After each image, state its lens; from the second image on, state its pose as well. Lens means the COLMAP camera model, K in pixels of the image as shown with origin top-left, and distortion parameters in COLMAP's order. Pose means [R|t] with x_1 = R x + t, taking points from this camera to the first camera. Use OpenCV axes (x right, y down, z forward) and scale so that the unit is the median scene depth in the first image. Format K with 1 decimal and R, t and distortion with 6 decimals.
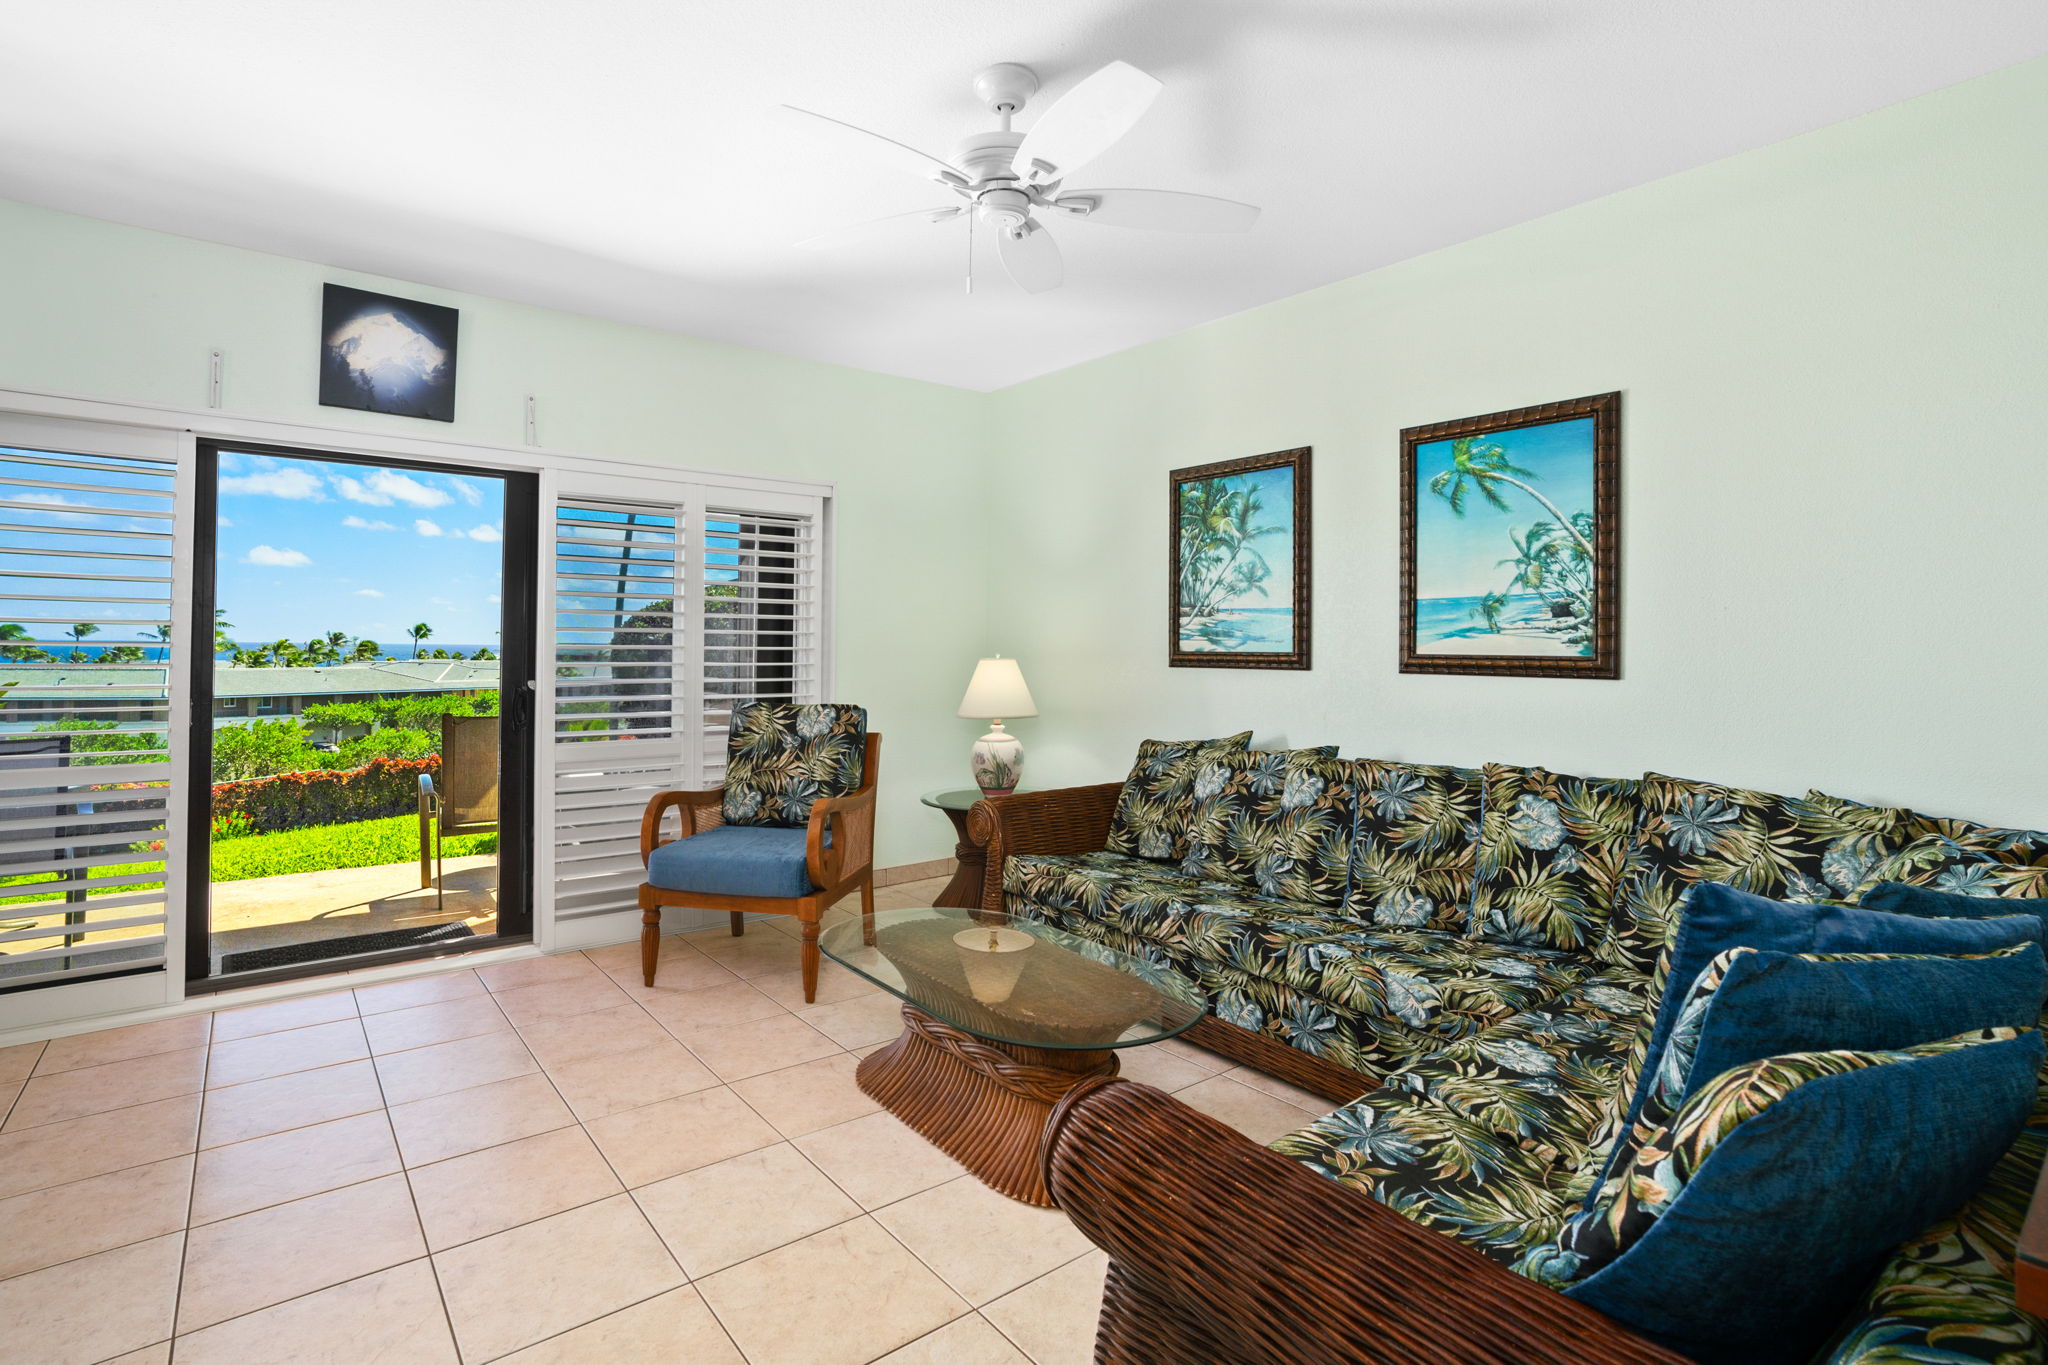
lens RADIAL K [[959.0, 0, 989.7], [0, 959.0, 650.4], [0, 0, 1]] dist [-0.078063, 0.039940]
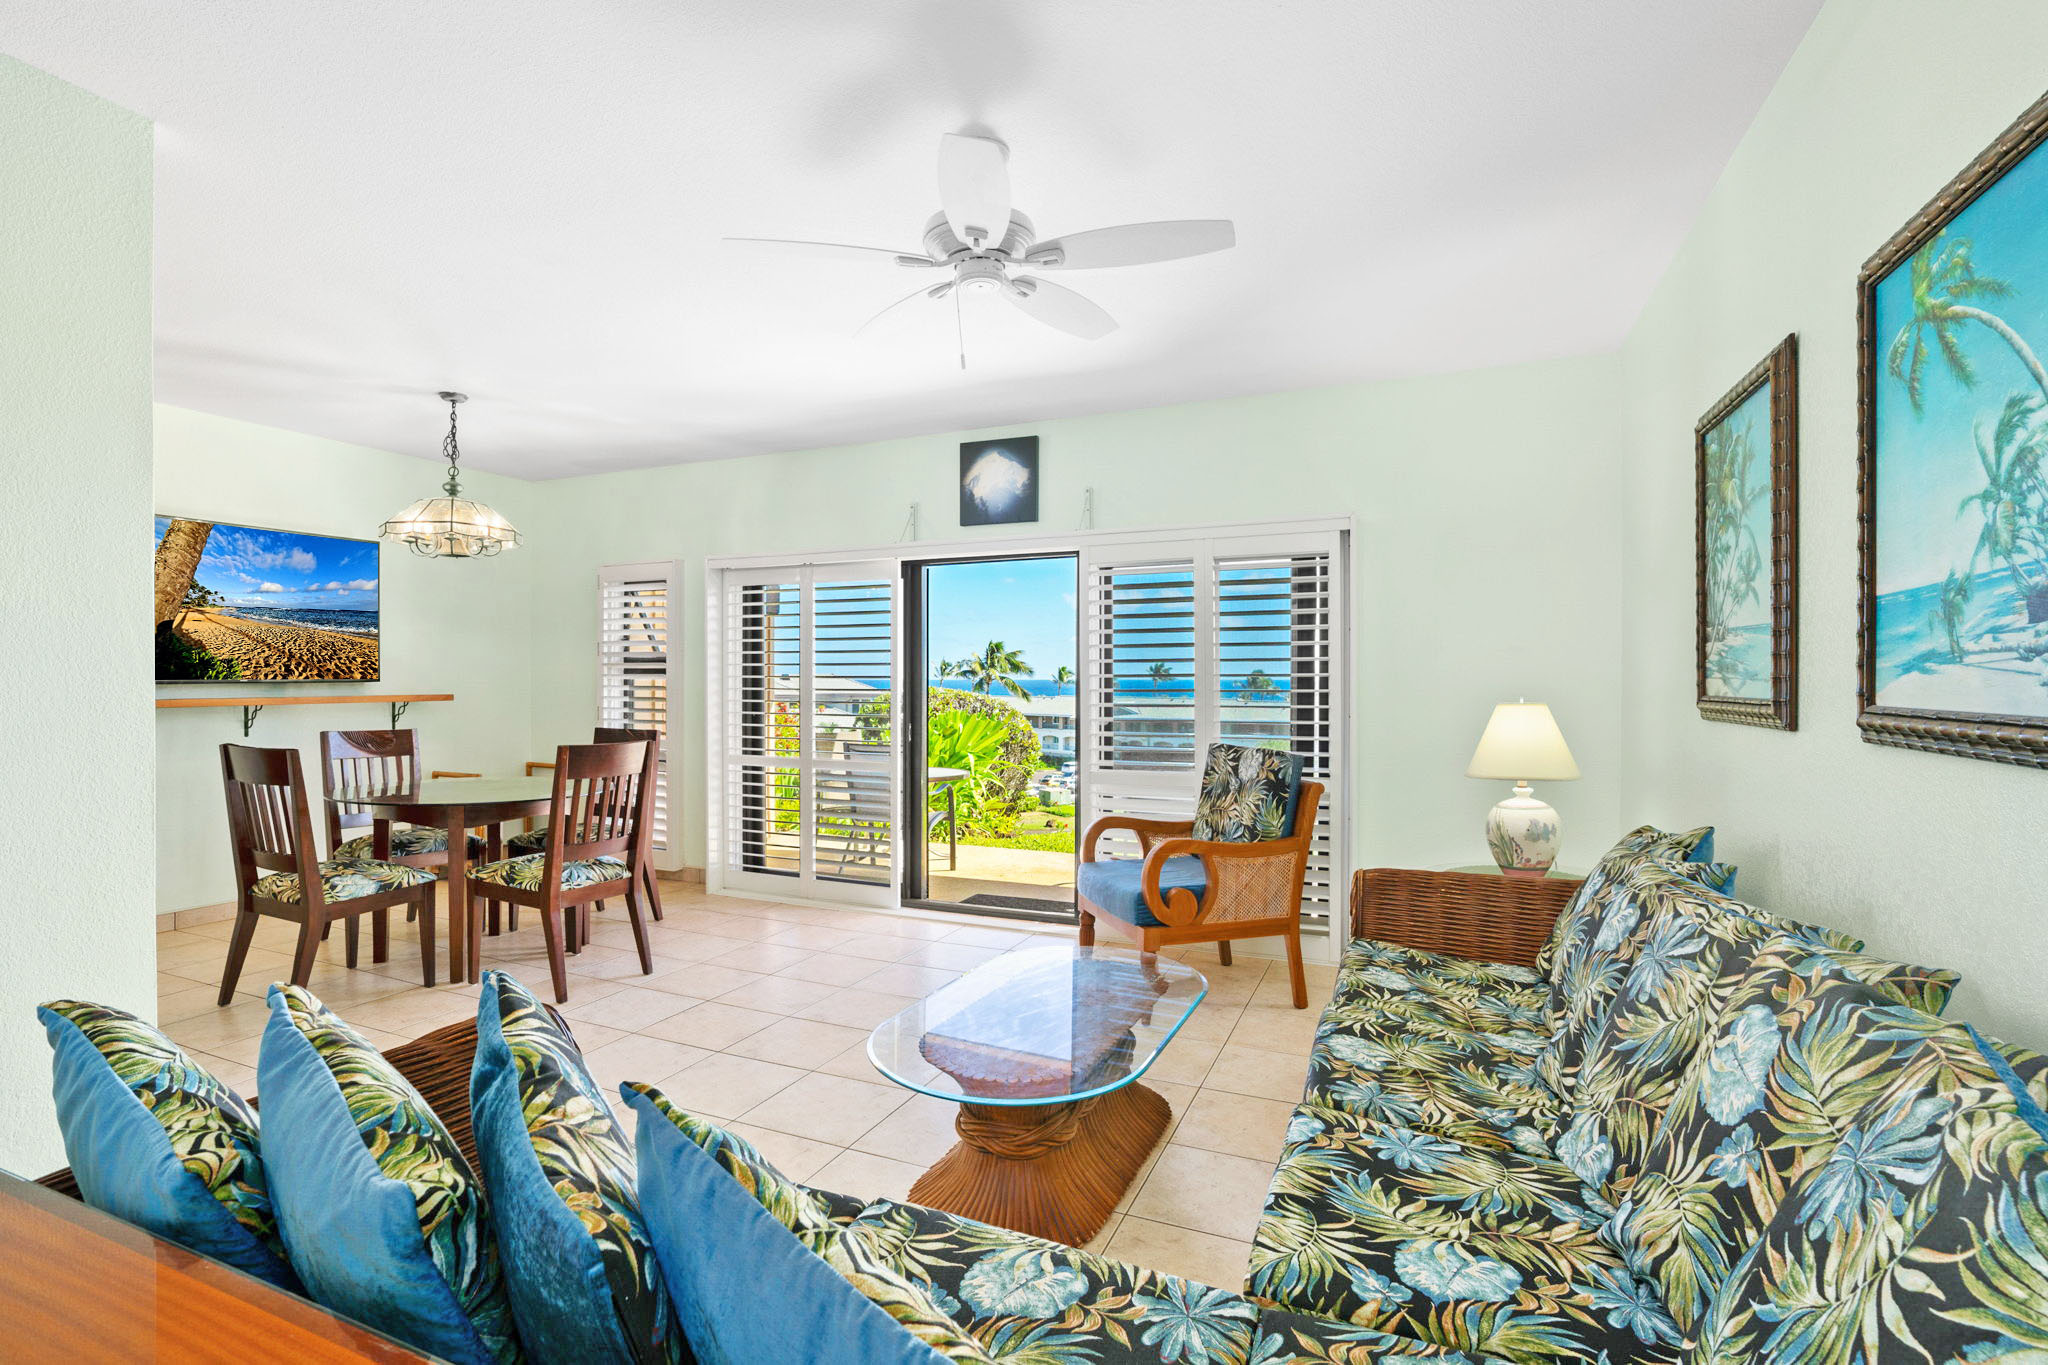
lens RADIAL K [[952.4, 0, 1033.9], [0, 952.4, 694.5], [0, 0, 1]] dist [-0.045110, 0.024322]
pose [[0.491492, 0.001718, -0.870880, 0.604529], [0.006737, 0.999961, 0.005774, -0.007242], [0.870856, -0.008705, 0.491461, 0.335935]]
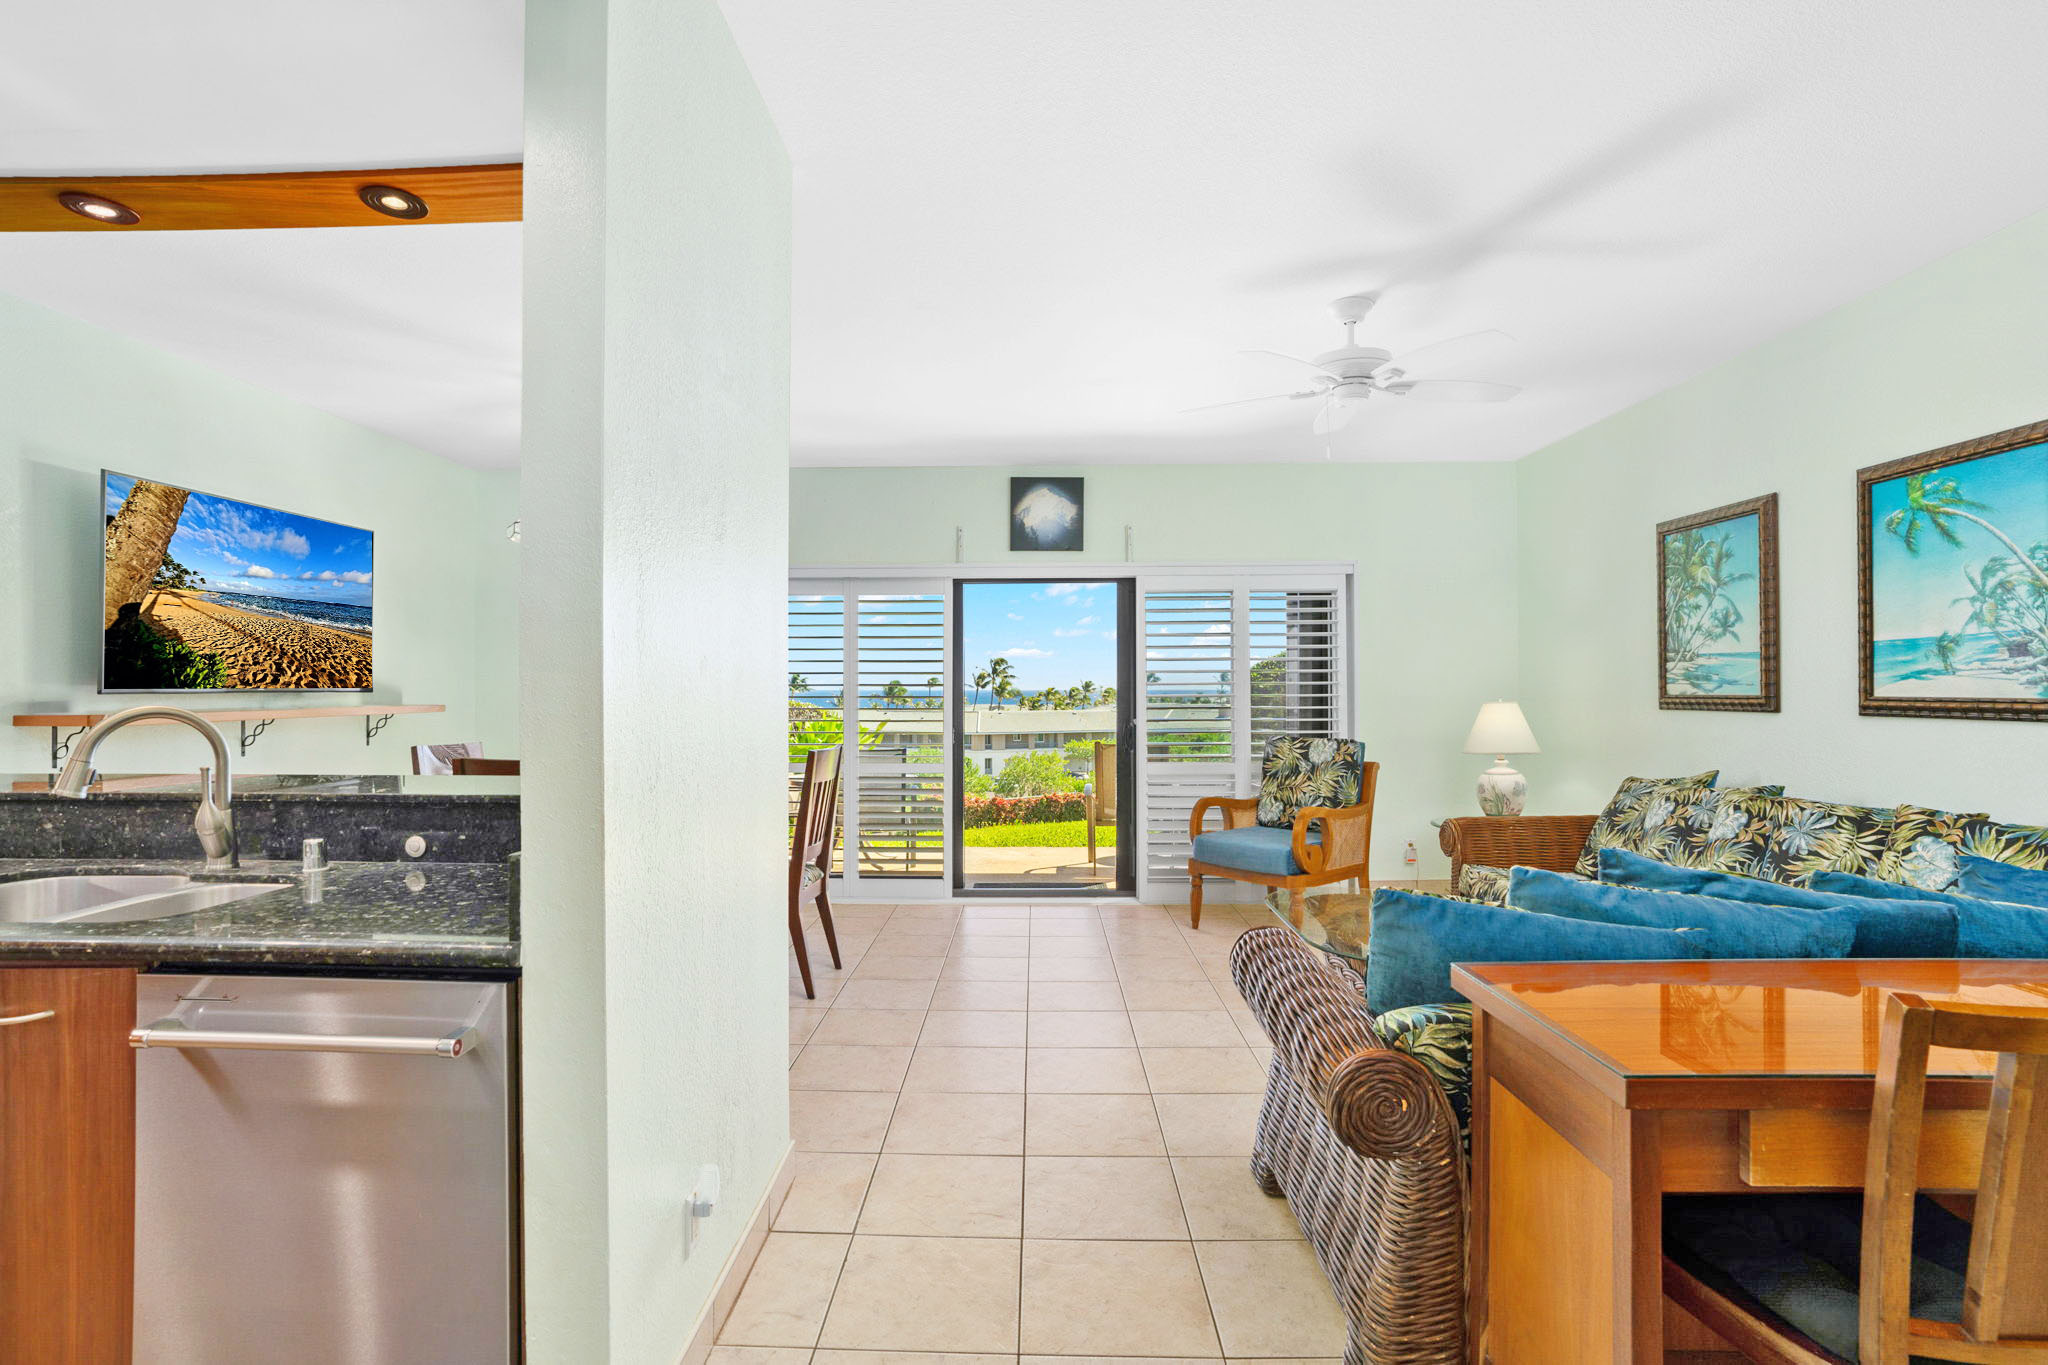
lens RADIAL K [[952.4, 0, 1033.9], [0, 952.4, 694.5], [0, 0, 1]] dist [-0.045110, 0.024322]
pose [[0.785336, -0.010620, -0.618979, 0.333108], [0.011619, 0.999930, -0.002415, -0.005495], [0.618961, -0.005295, 0.785404, -0.284675]]
